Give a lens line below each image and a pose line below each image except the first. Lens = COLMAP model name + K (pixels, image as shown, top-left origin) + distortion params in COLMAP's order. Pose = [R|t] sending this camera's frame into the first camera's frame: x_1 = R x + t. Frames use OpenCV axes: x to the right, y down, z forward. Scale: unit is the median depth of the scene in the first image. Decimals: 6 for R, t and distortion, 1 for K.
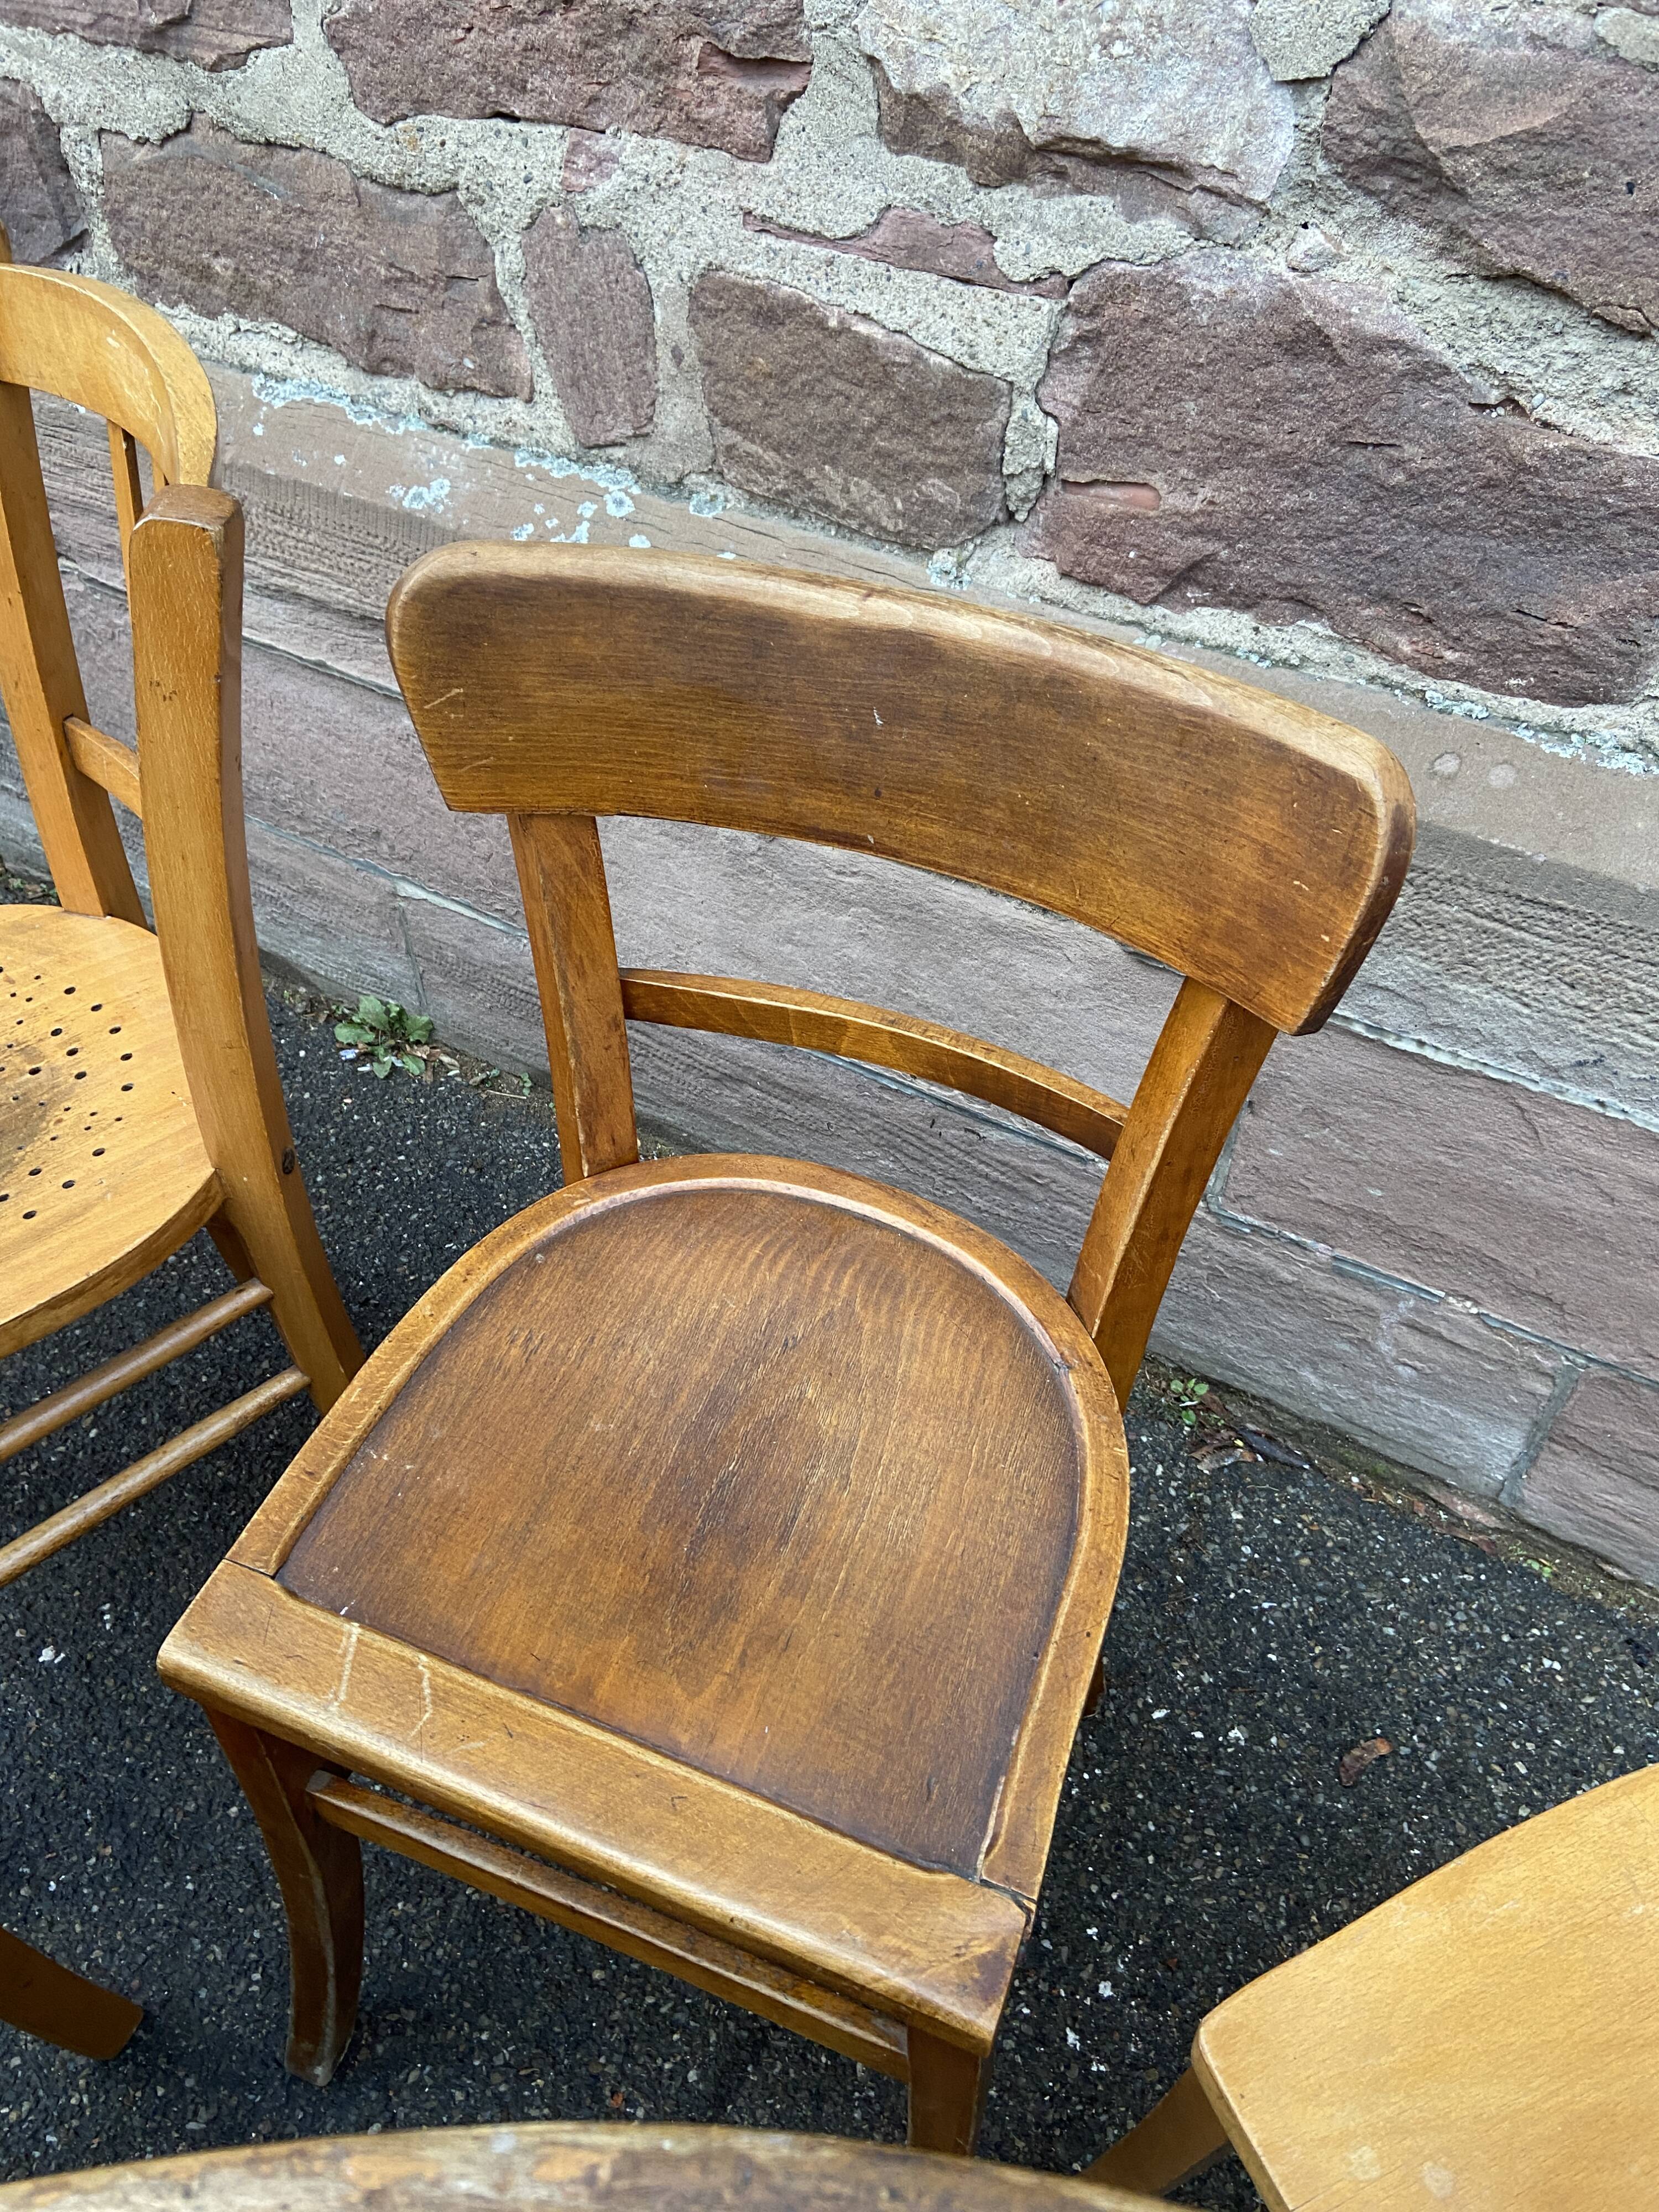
lens RADIAL K [[1667.8, 0, 812.5], [0, 1667.8, 1111.4], [0, 0, 1]] dist [0.123913, -0.157712]
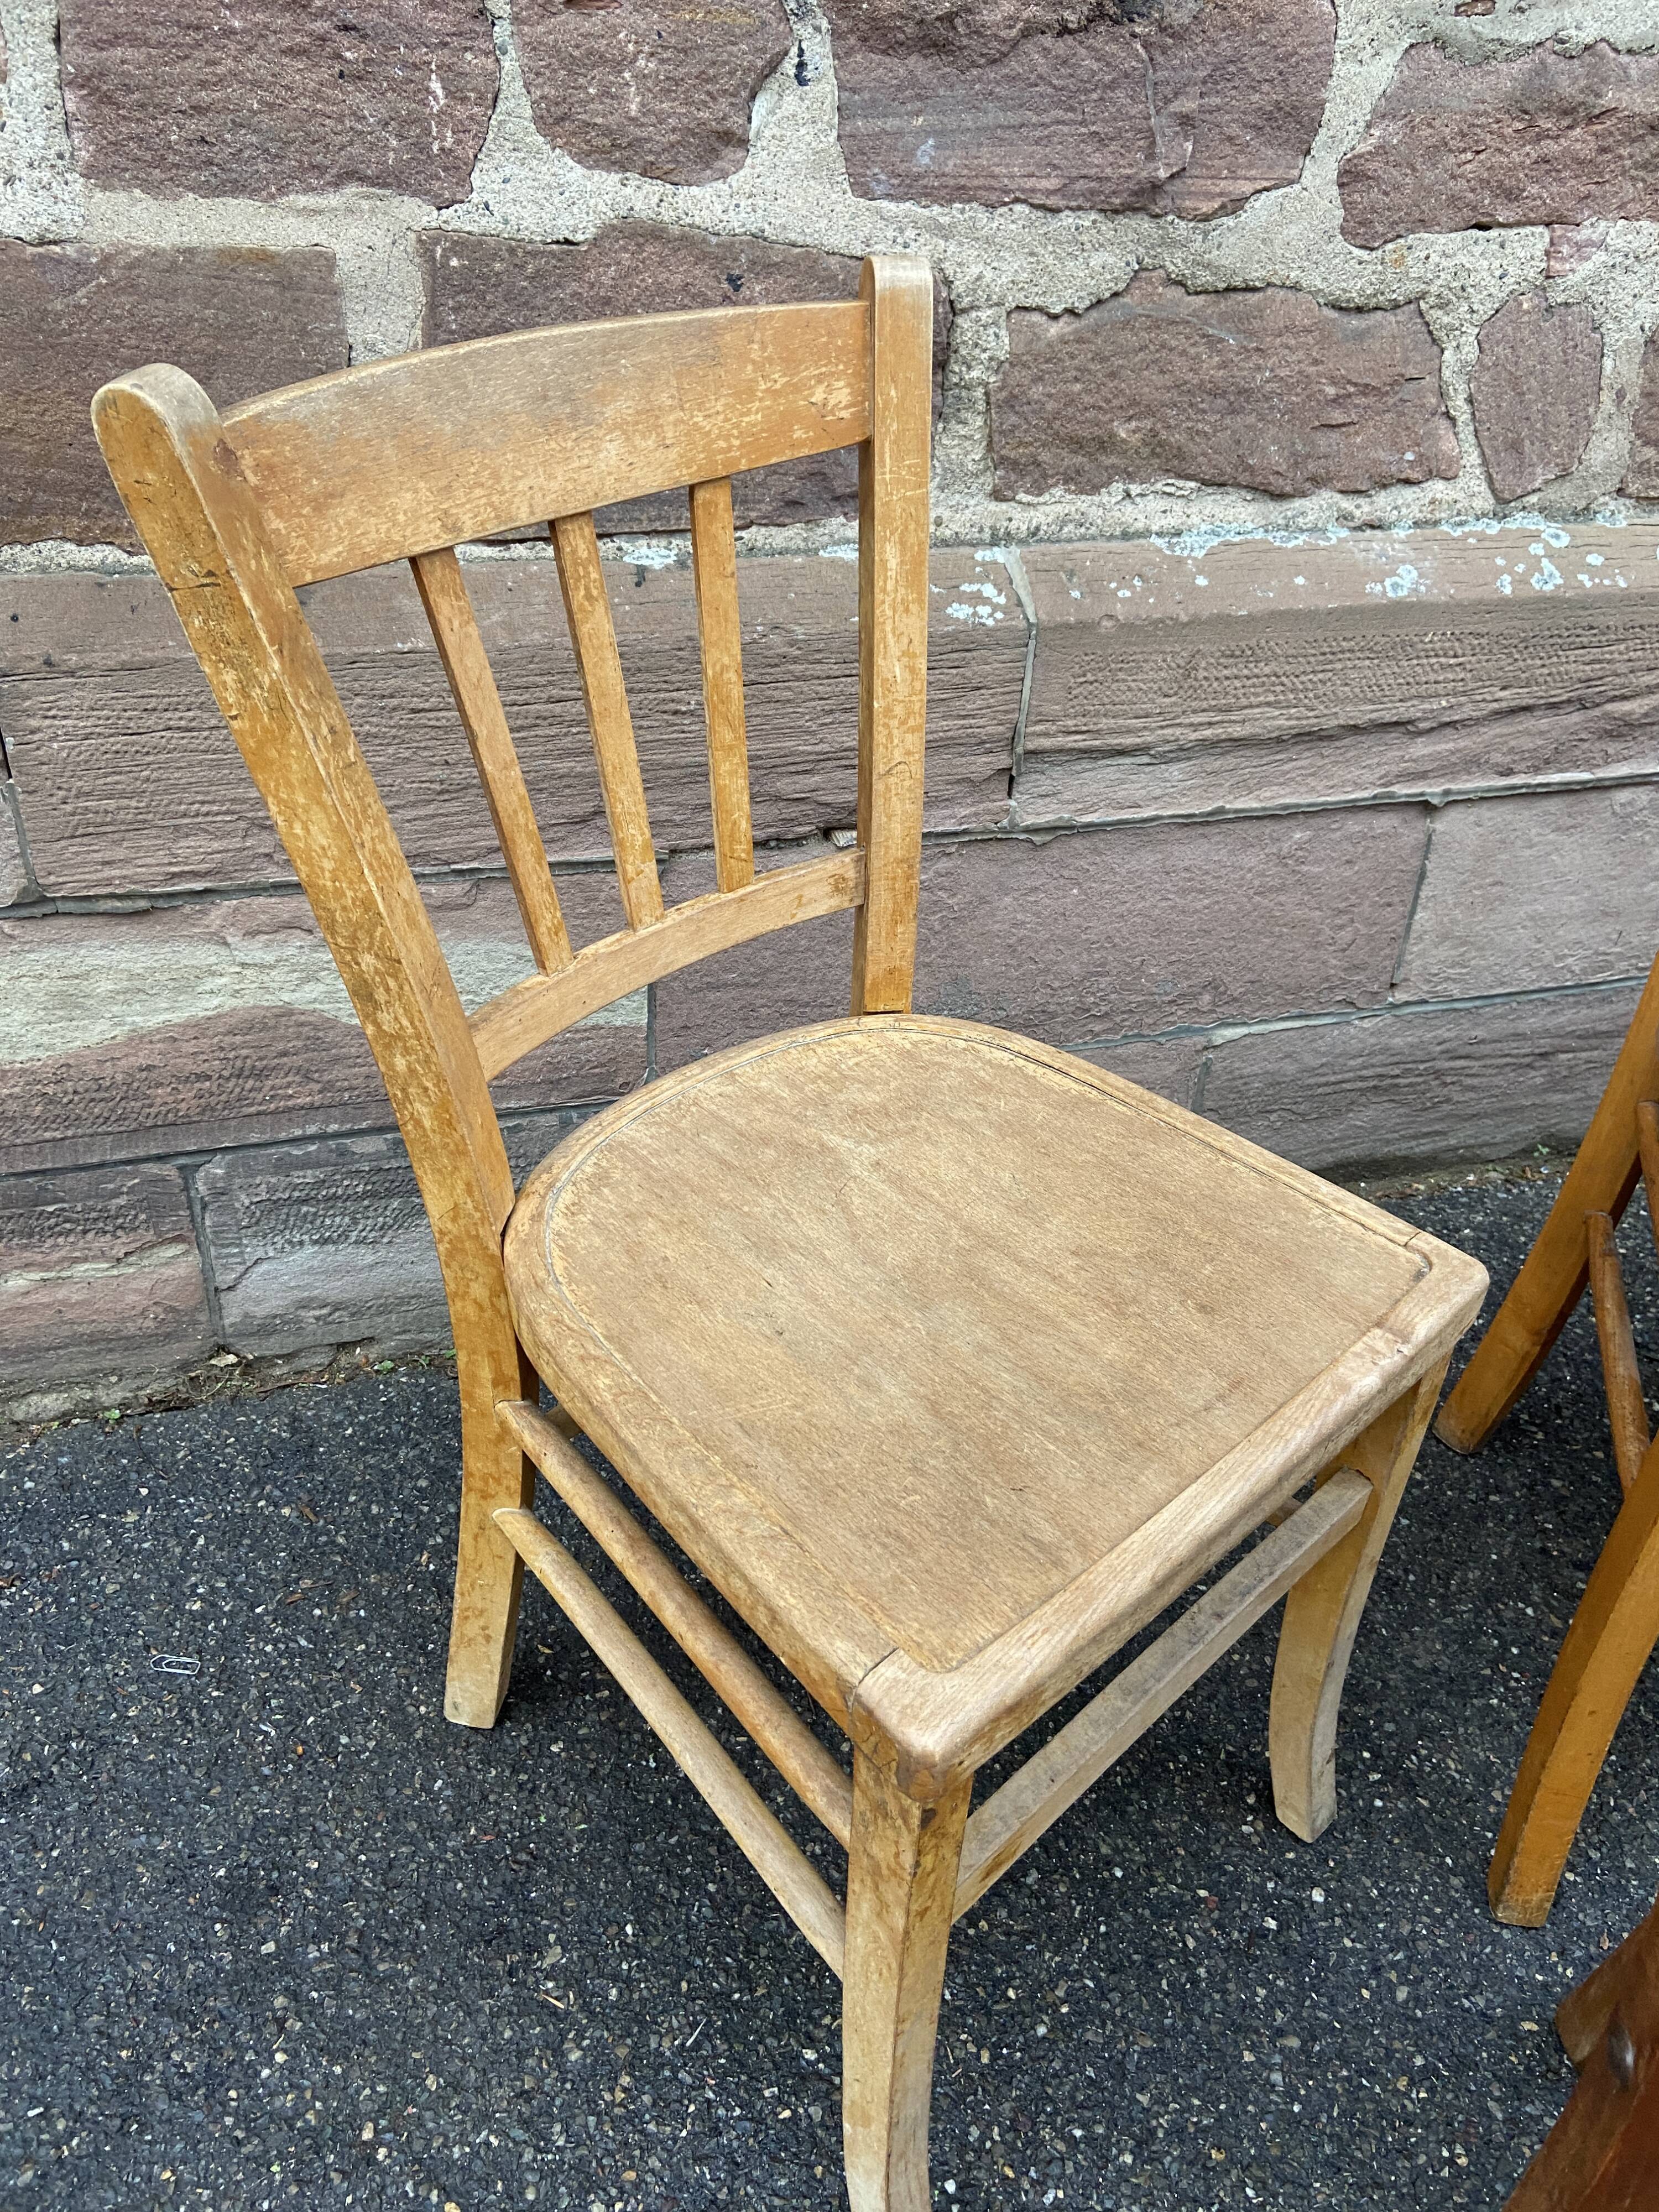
lens RADIAL K [[1672.1, 0, 845.7], [0, 1672.1, 1093.7], [0, 0, 1]] dist [0.111354, -0.137244]
pose [[0.667533, -0.374429, 0.643586, -1.485273], [0.487467, 0.873138, 0.002373, -0.307460], [-0.562828, 0.312143, 0.765370, 0.585248]]
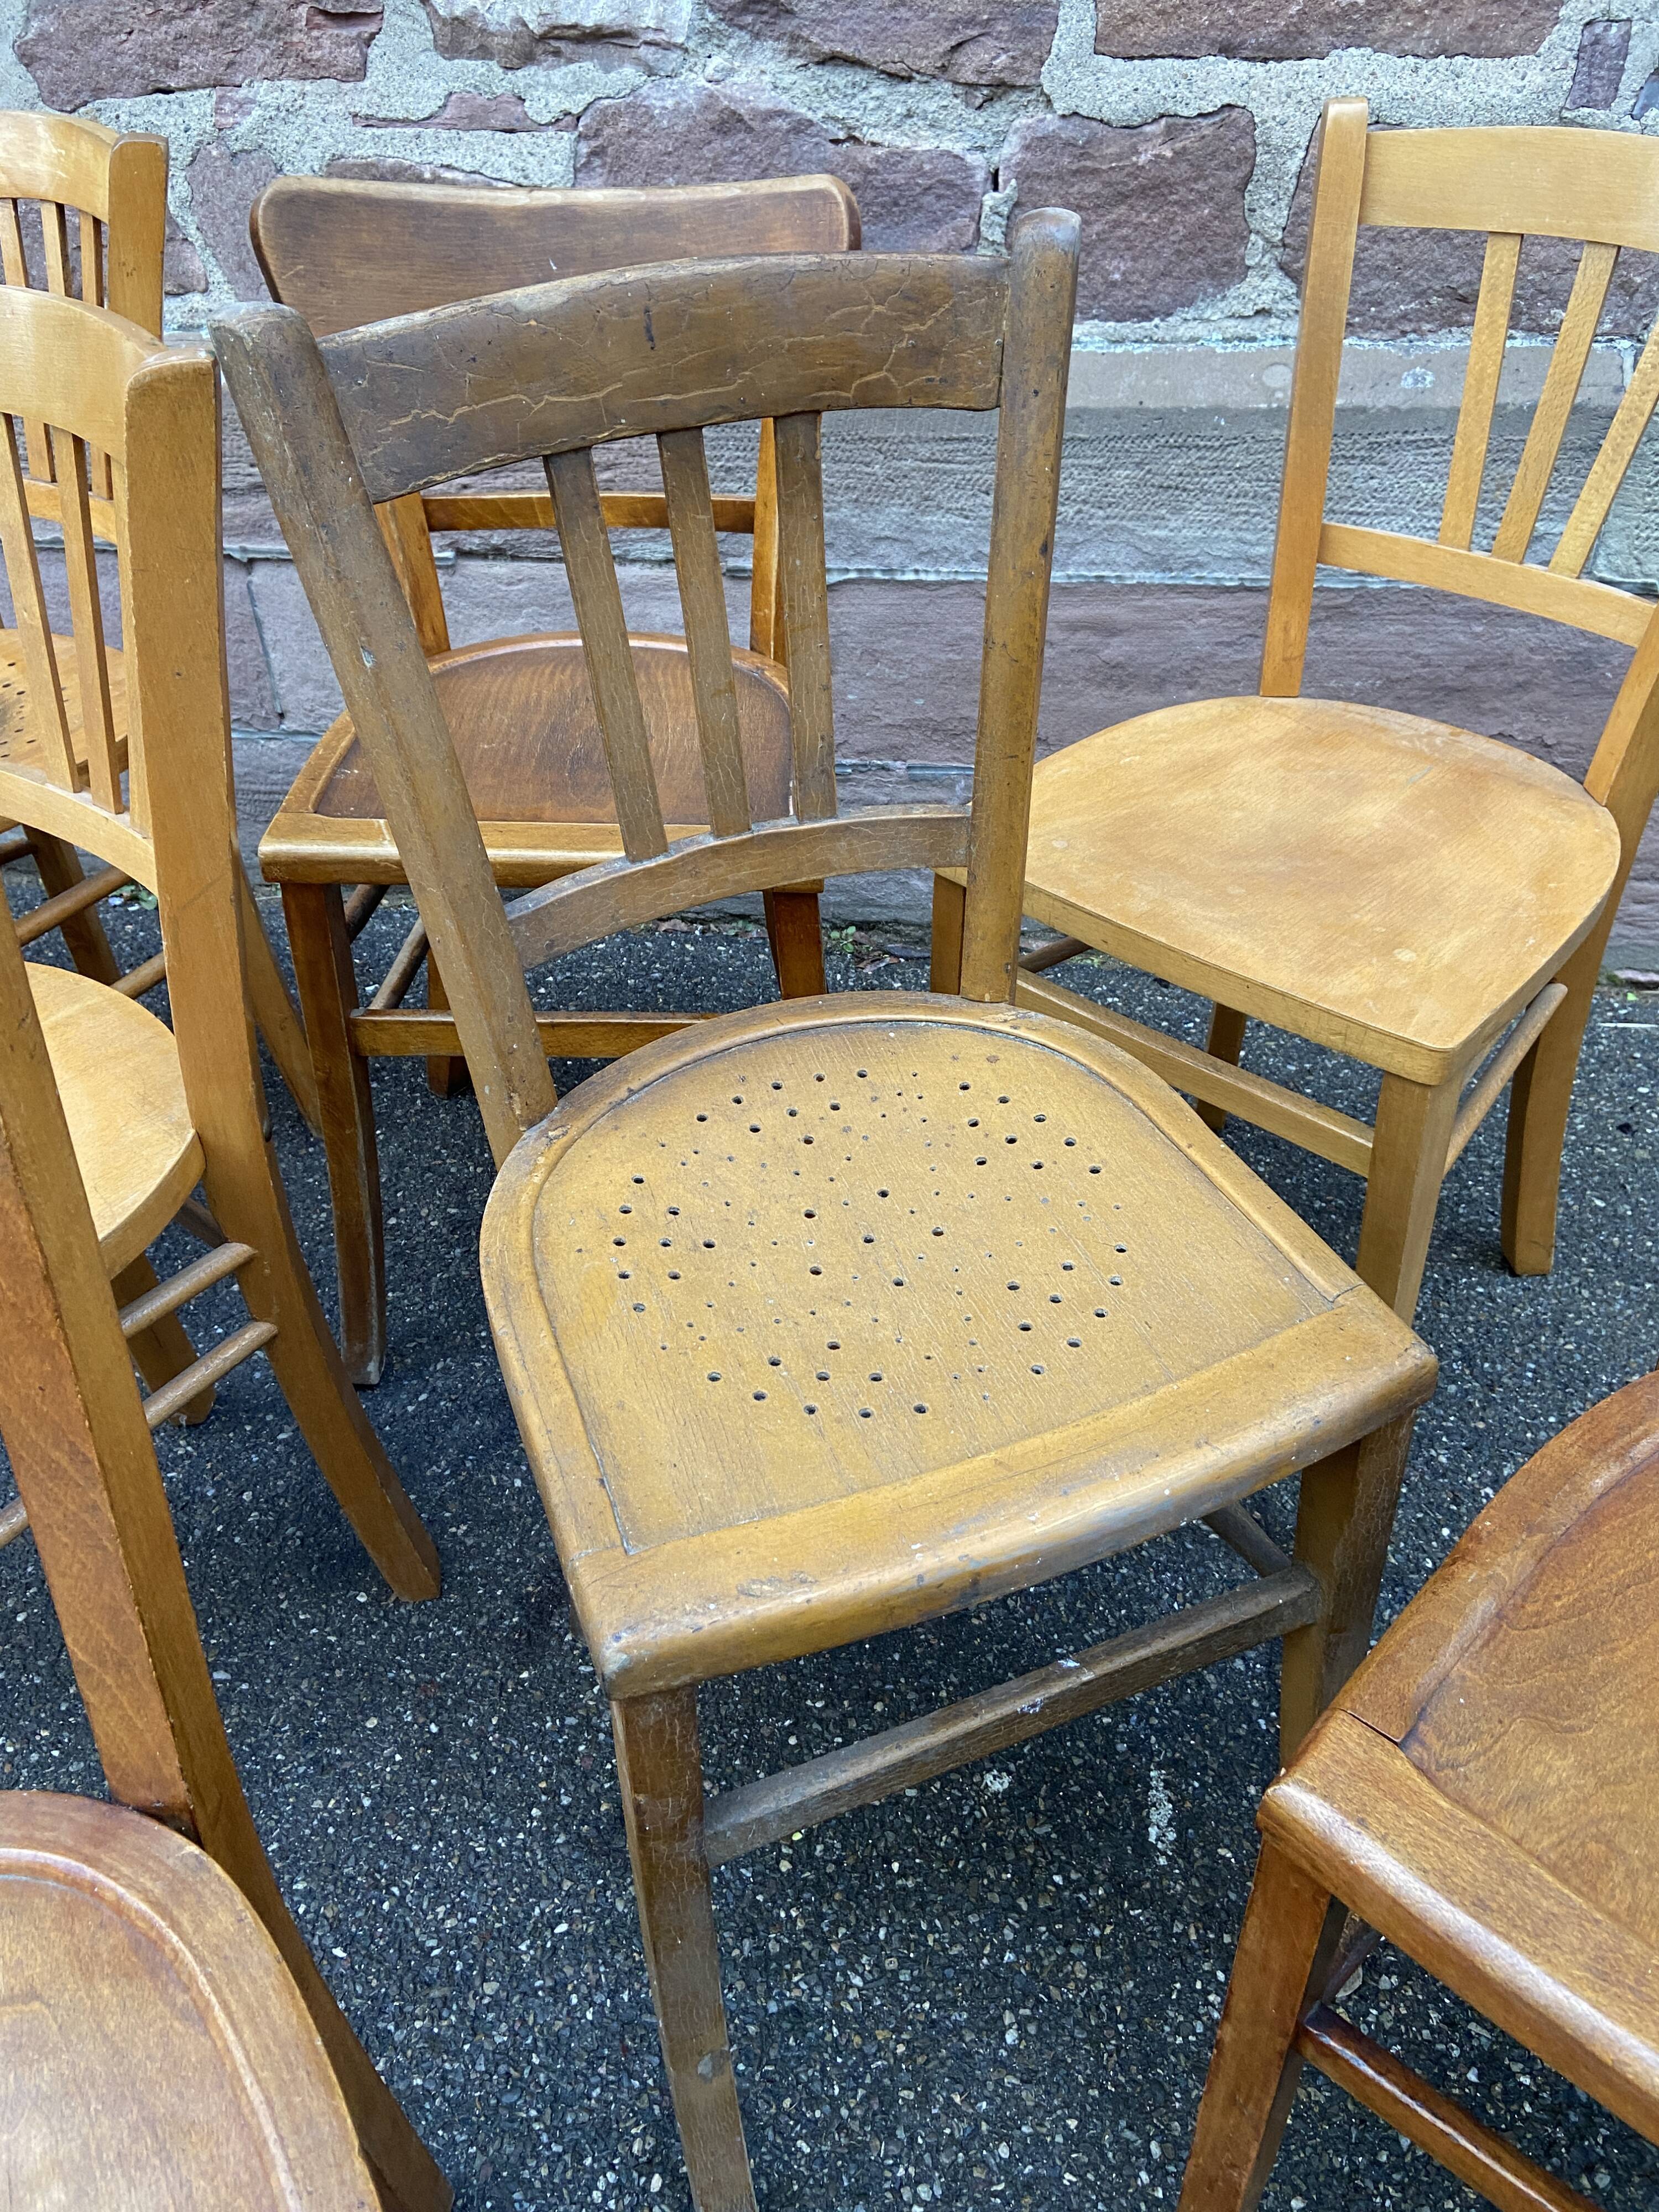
lens RADIAL K [[1672.1, 0, 824.7], [0, 1672.1, 1093.3], [0, 0, 1]] dist [0.111354, -0.137244]
pose [[0.934597, -0.230648, 0.270794, -0.259356], [0.270938, 0.954861, -0.121795, 0.603018], [-0.230479, 0.187197, 0.954901, -0.388598]]
